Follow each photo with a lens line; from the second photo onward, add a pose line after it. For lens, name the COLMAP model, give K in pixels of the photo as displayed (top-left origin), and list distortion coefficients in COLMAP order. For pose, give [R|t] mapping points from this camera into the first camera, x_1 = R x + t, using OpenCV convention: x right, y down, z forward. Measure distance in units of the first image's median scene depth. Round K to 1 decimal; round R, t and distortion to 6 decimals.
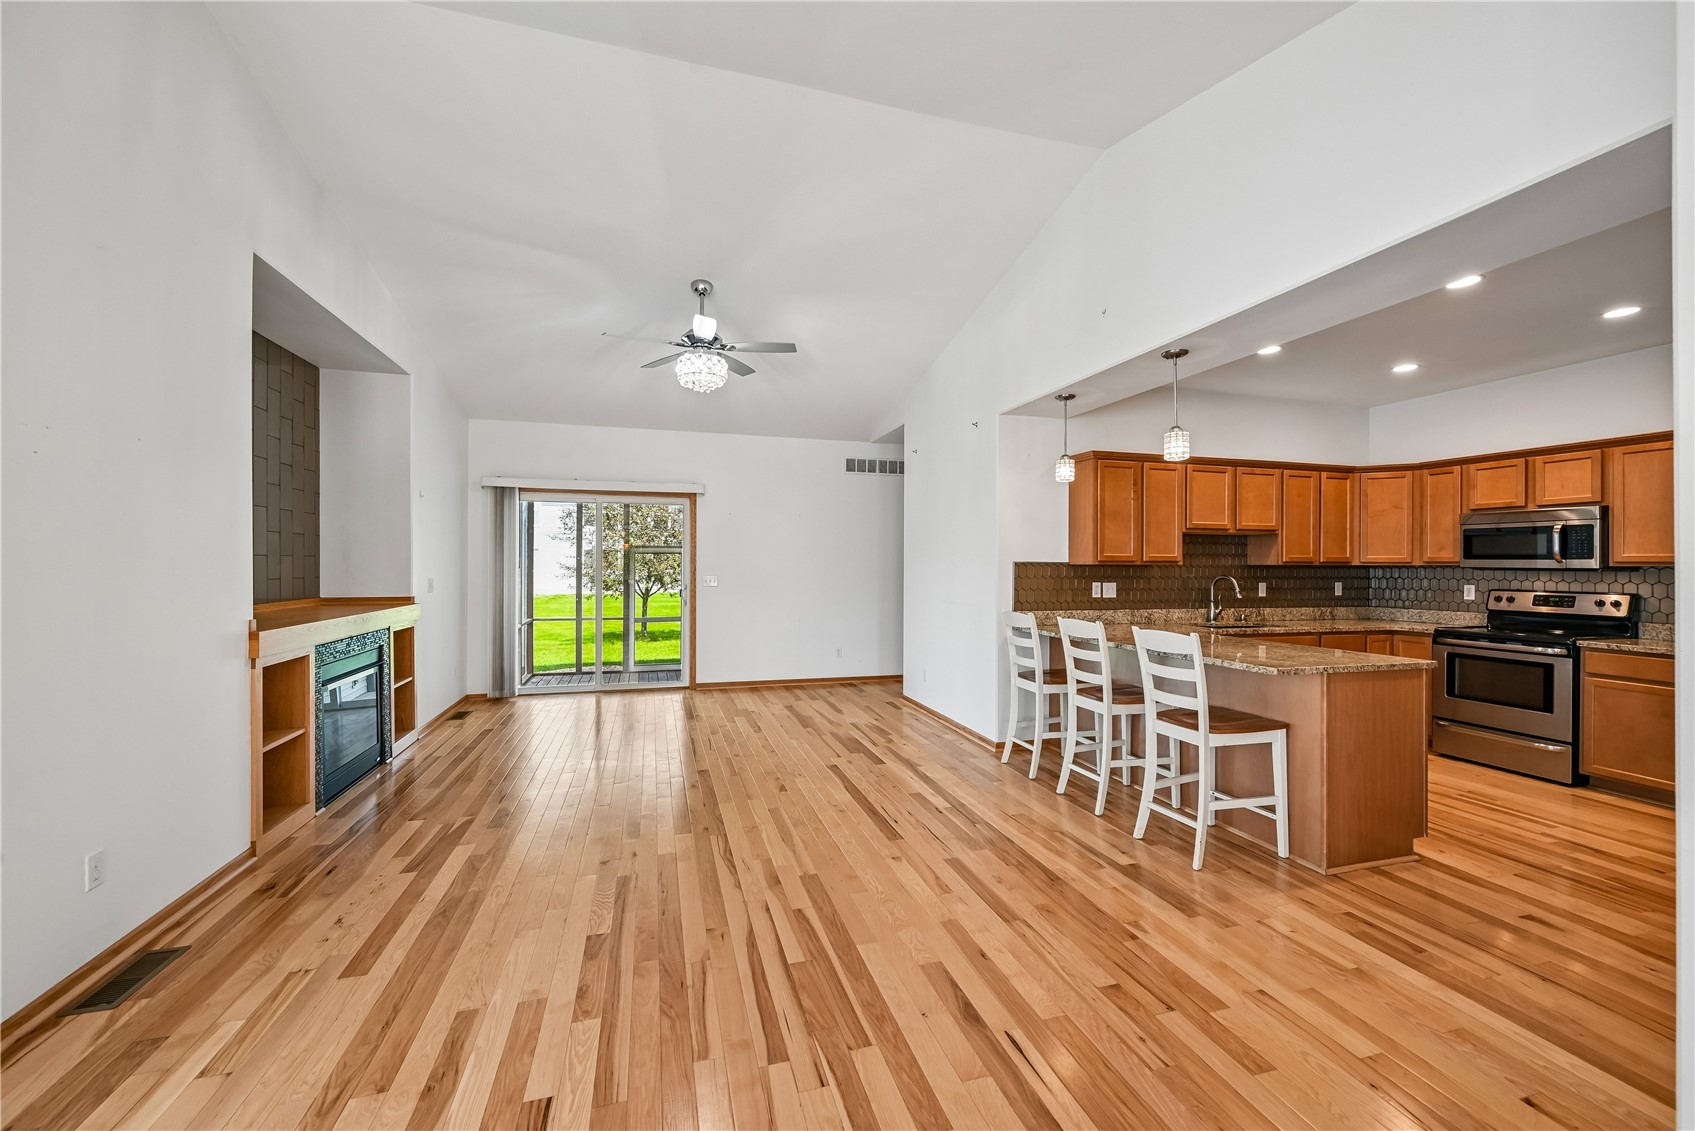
lens RADIAL K [[673.1, 0, 851.0], [0, 673.1, 565.1], [0, 0, 1]] dist [0.001810, 0.000228]
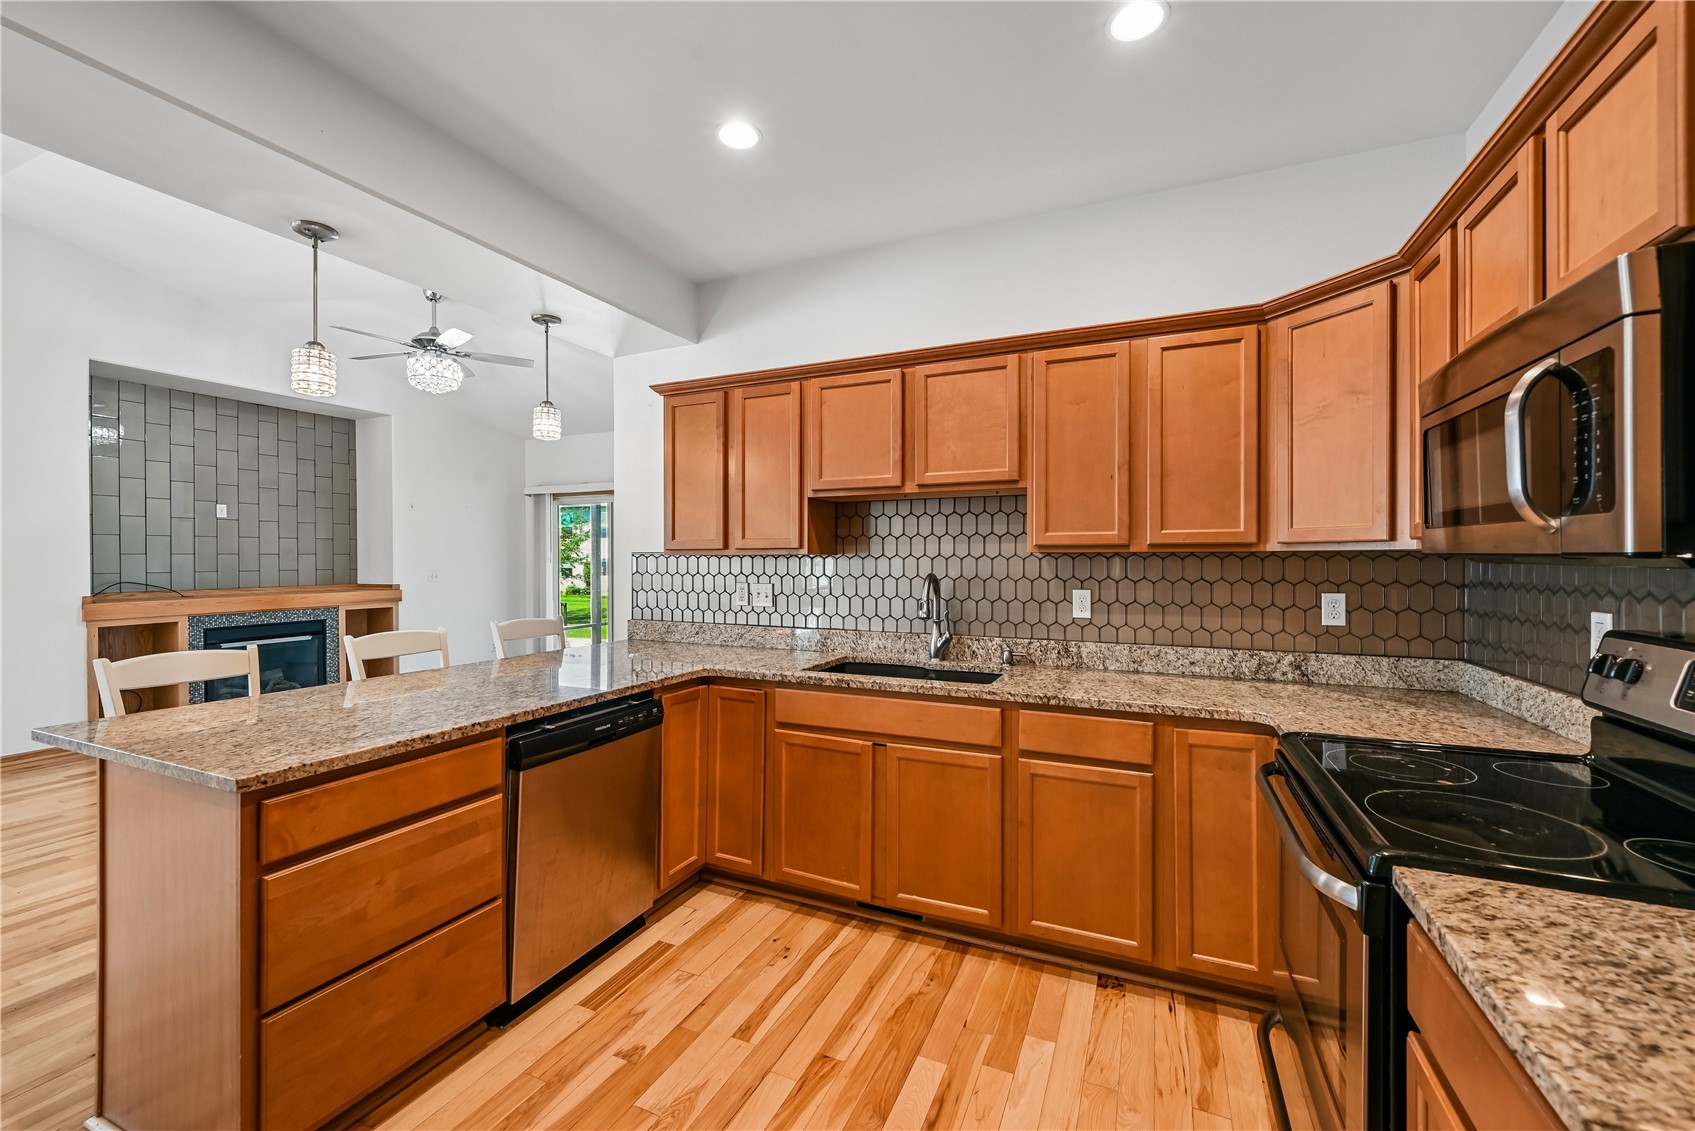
lens RADIAL K [[681.7, 0, 847.5], [0, 681.7, 565.5], [0, 0, 1]] dist [0.000306, 0.000027]
pose [[0.760963, 0.001267, -0.648794, 1.067466], [0.005154, 0.999955, 0.007998, 0.005181], [0.648775, -0.009430, 0.760922, 0.684957]]
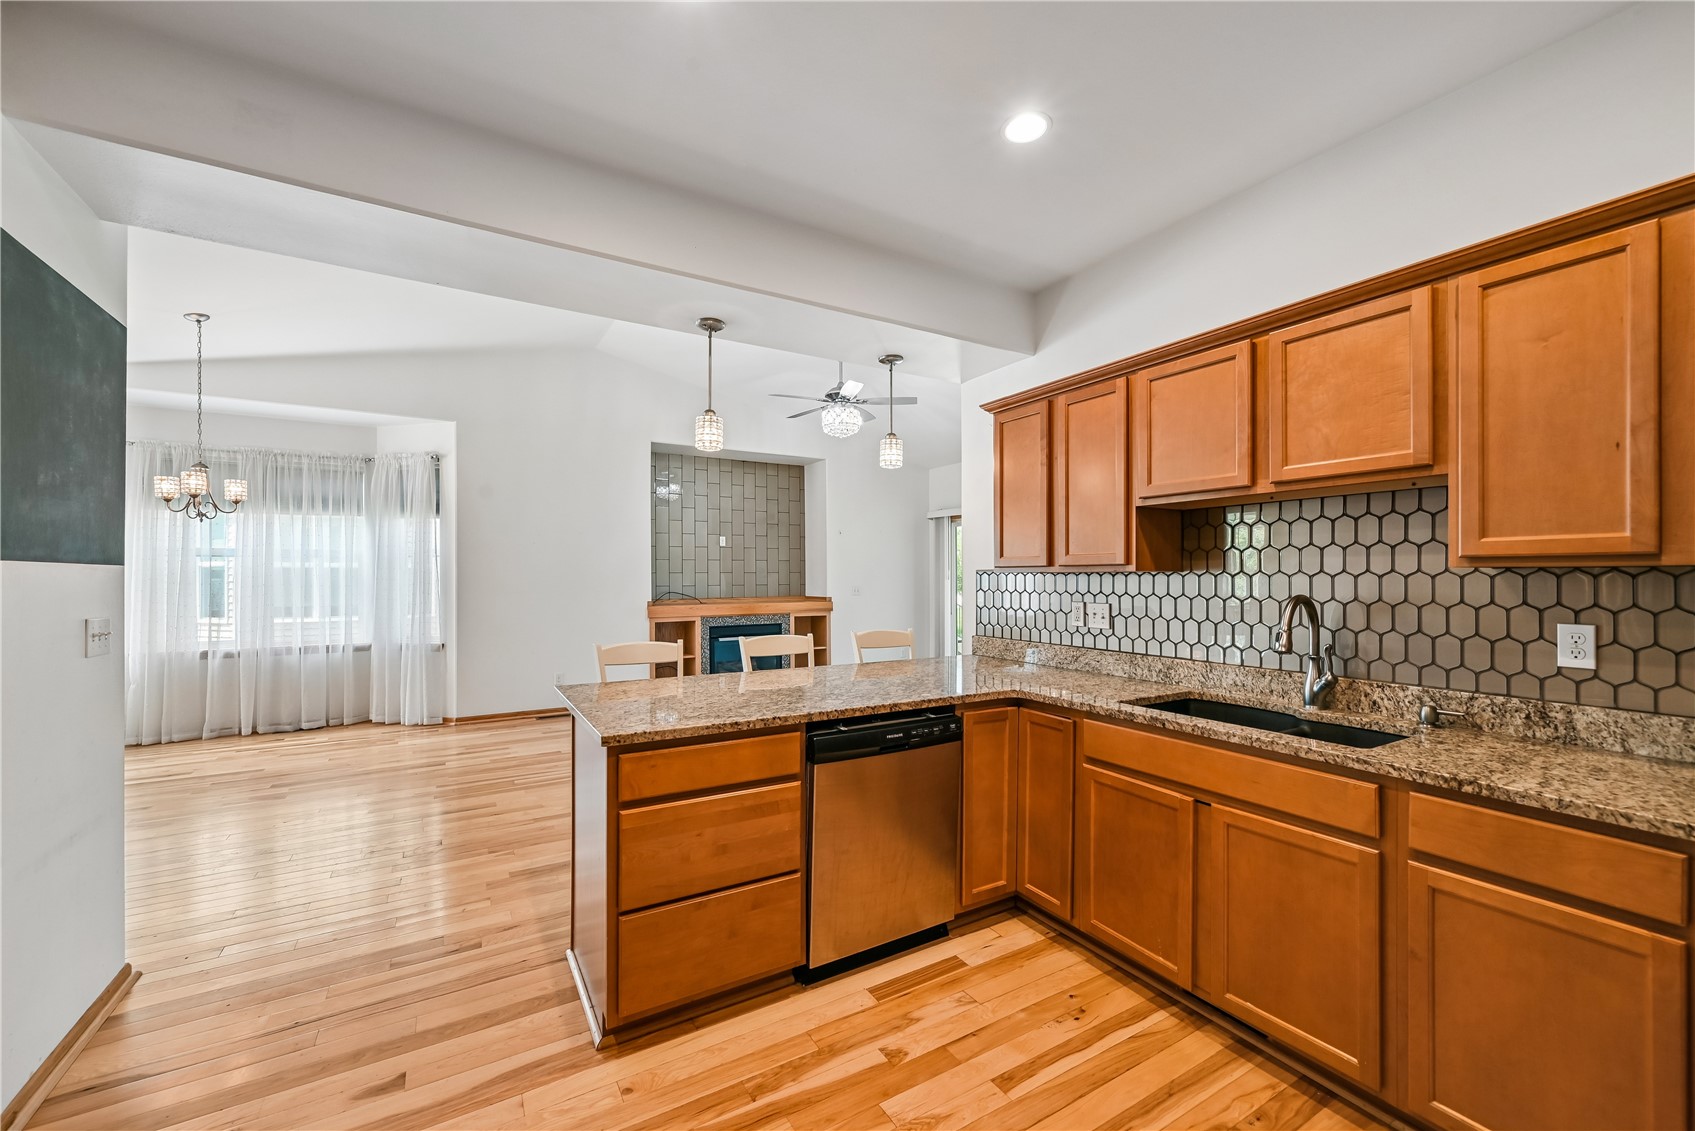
lens RADIAL K [[671.1, 0, 850.4], [0, 671.1, 579.2], [0, 0, 1]] dist [0.000698, 0.000528]
pose [[0.254272, -0.000457, -0.967133, 1.102602], [0.003287, 0.999995, 0.000391, 0.005230], [0.967127, -0.003278, 0.254273, 0.785676]]
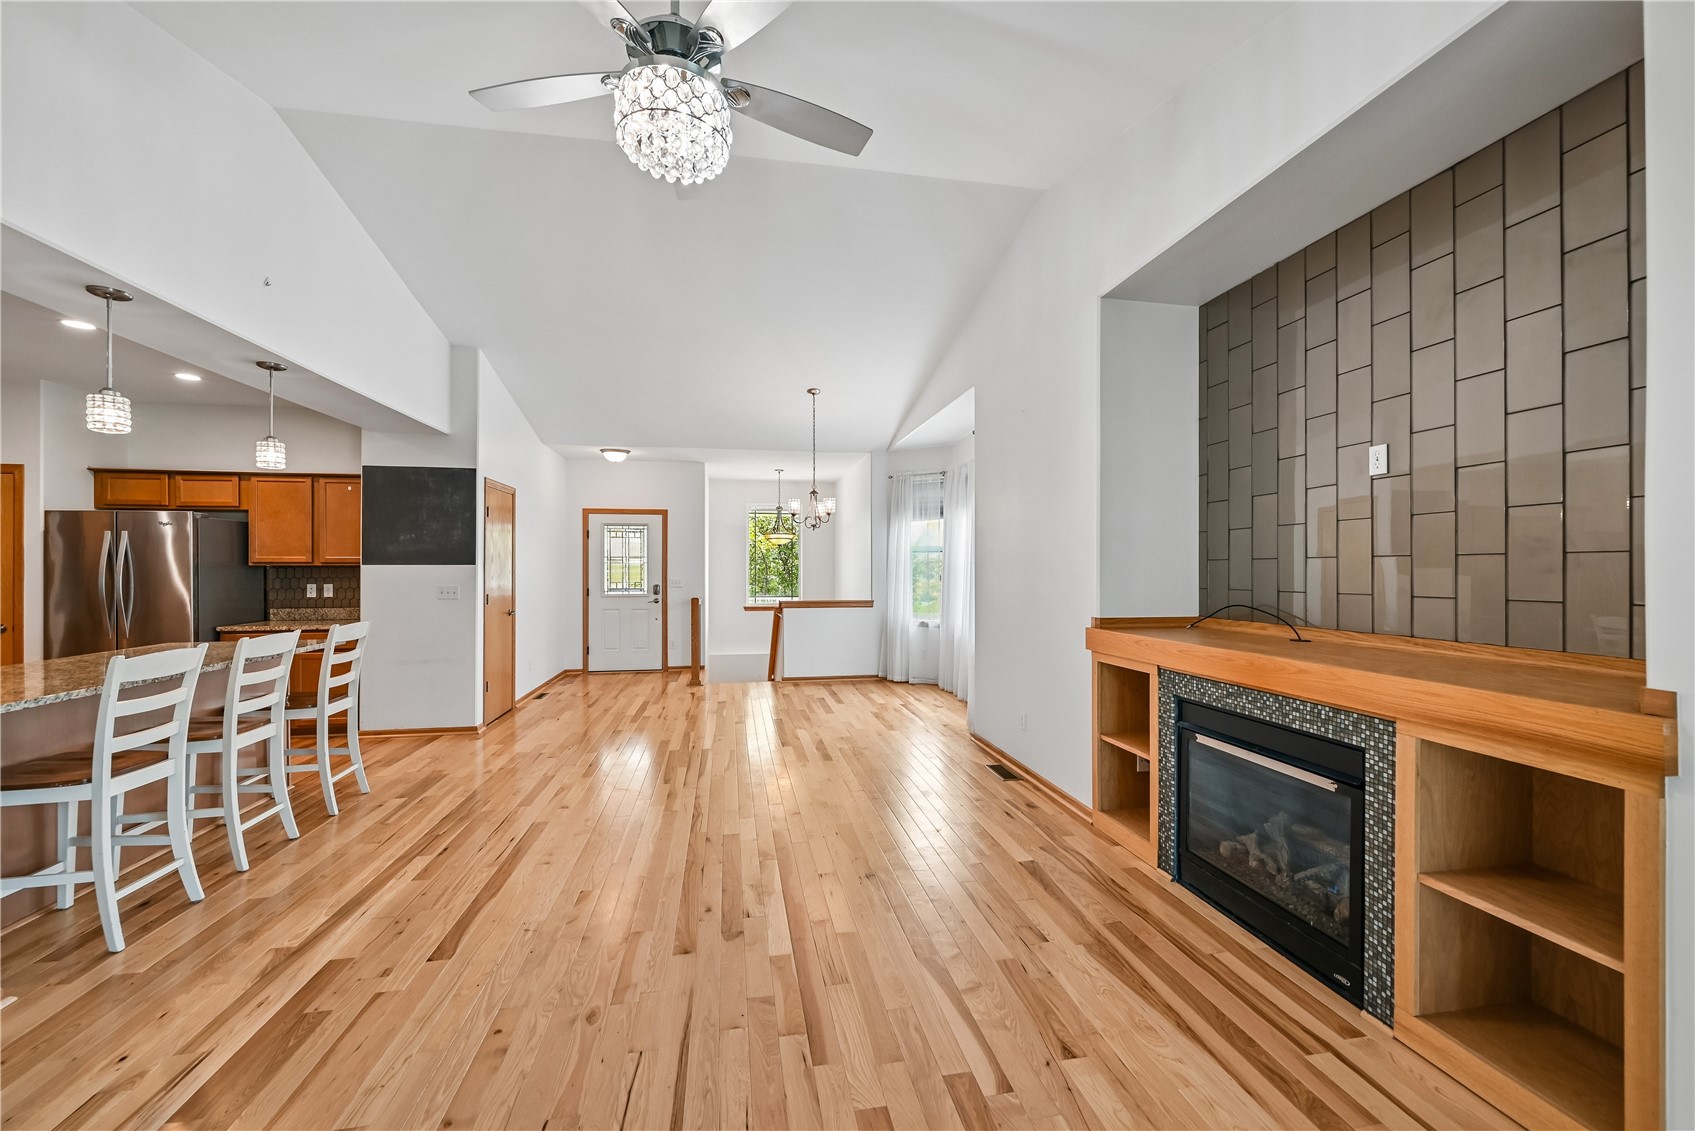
lens RADIAL K [[673.1, 0, 851.0], [0, 673.1, 565.1], [0, 0, 1]] dist [0.001810, 0.000228]
pose [[-0.994419, -0.000479, 0.105504, -0.429757], [-0.000760, 0.999996, -0.002624, -0.004207], [-0.105503, -0.002690, -0.994415, 1.600004]]
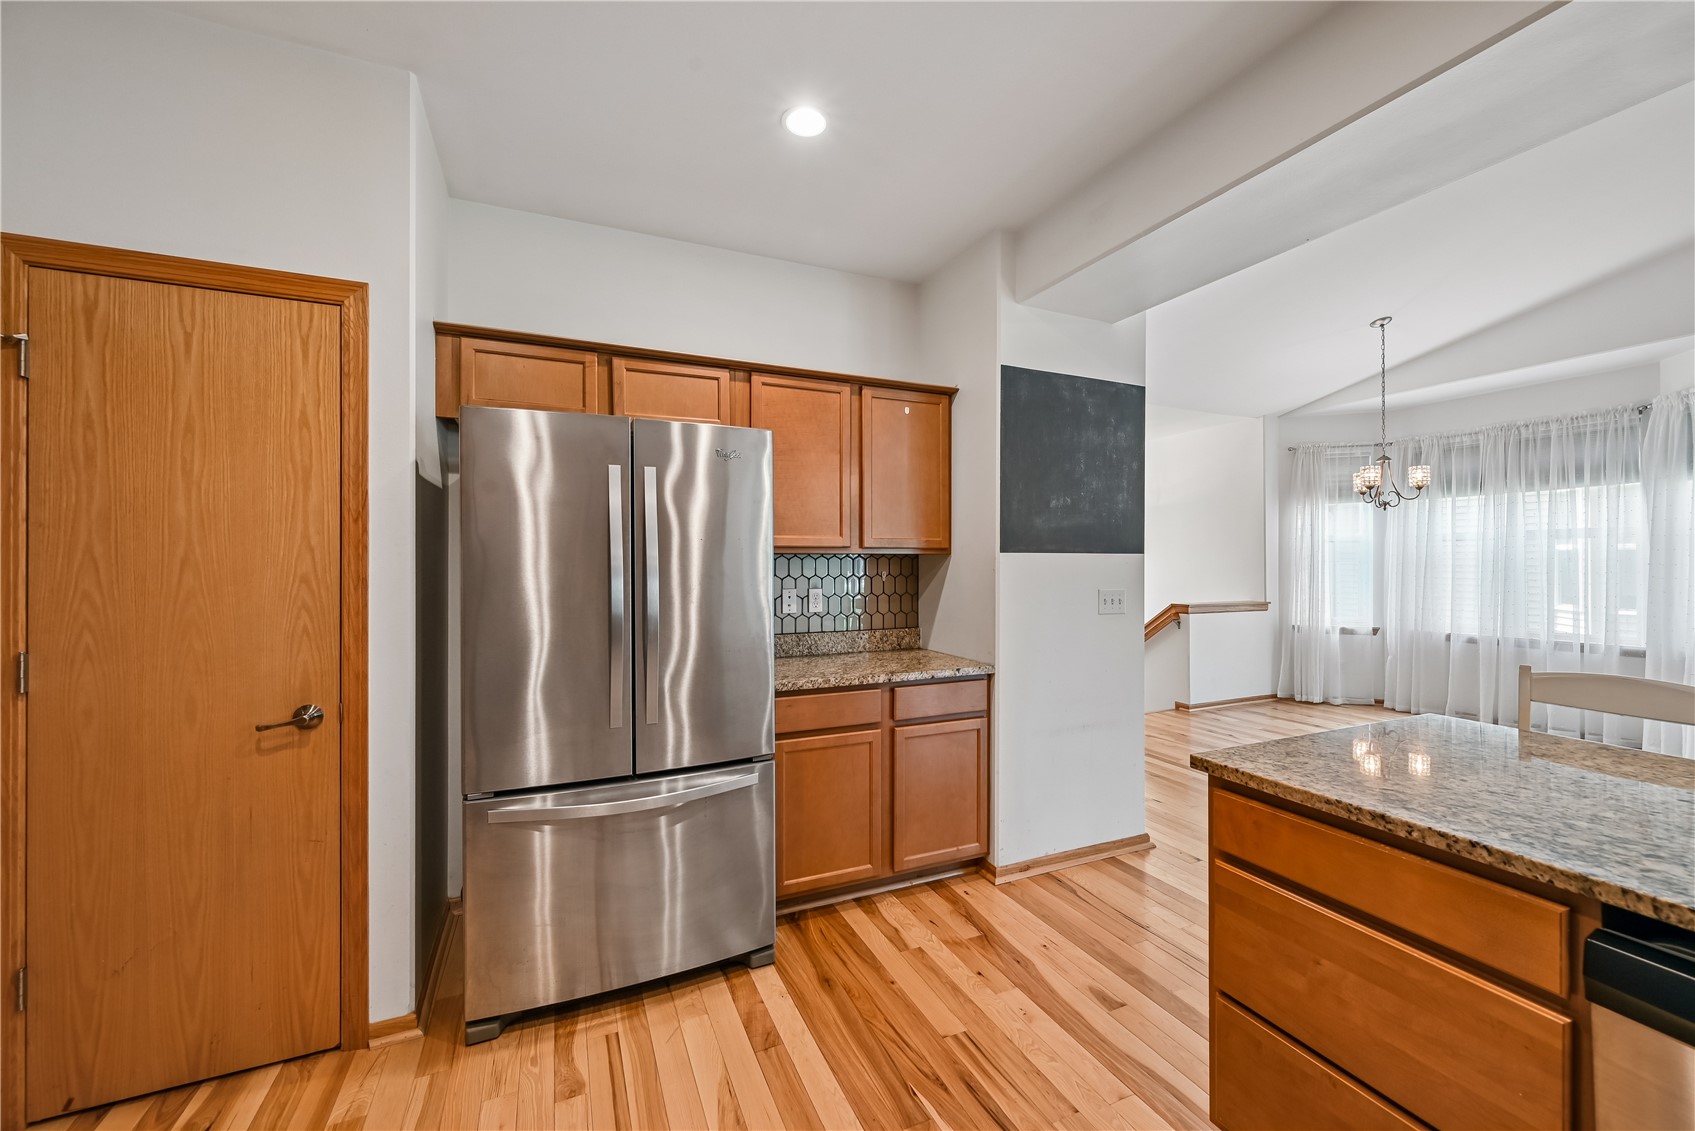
lens RADIAL K [[668.5, 0, 850.5], [0, 668.5, 560.3], [0, 0, 1]] dist [0.000081, 0.000040]
pose [[-0.989586, -0.003505, -0.143903, 0.877543], [-0.003044, 0.999990, -0.003424, 0.003828], [0.143913, -0.002951, -0.989586, 1.066995]]
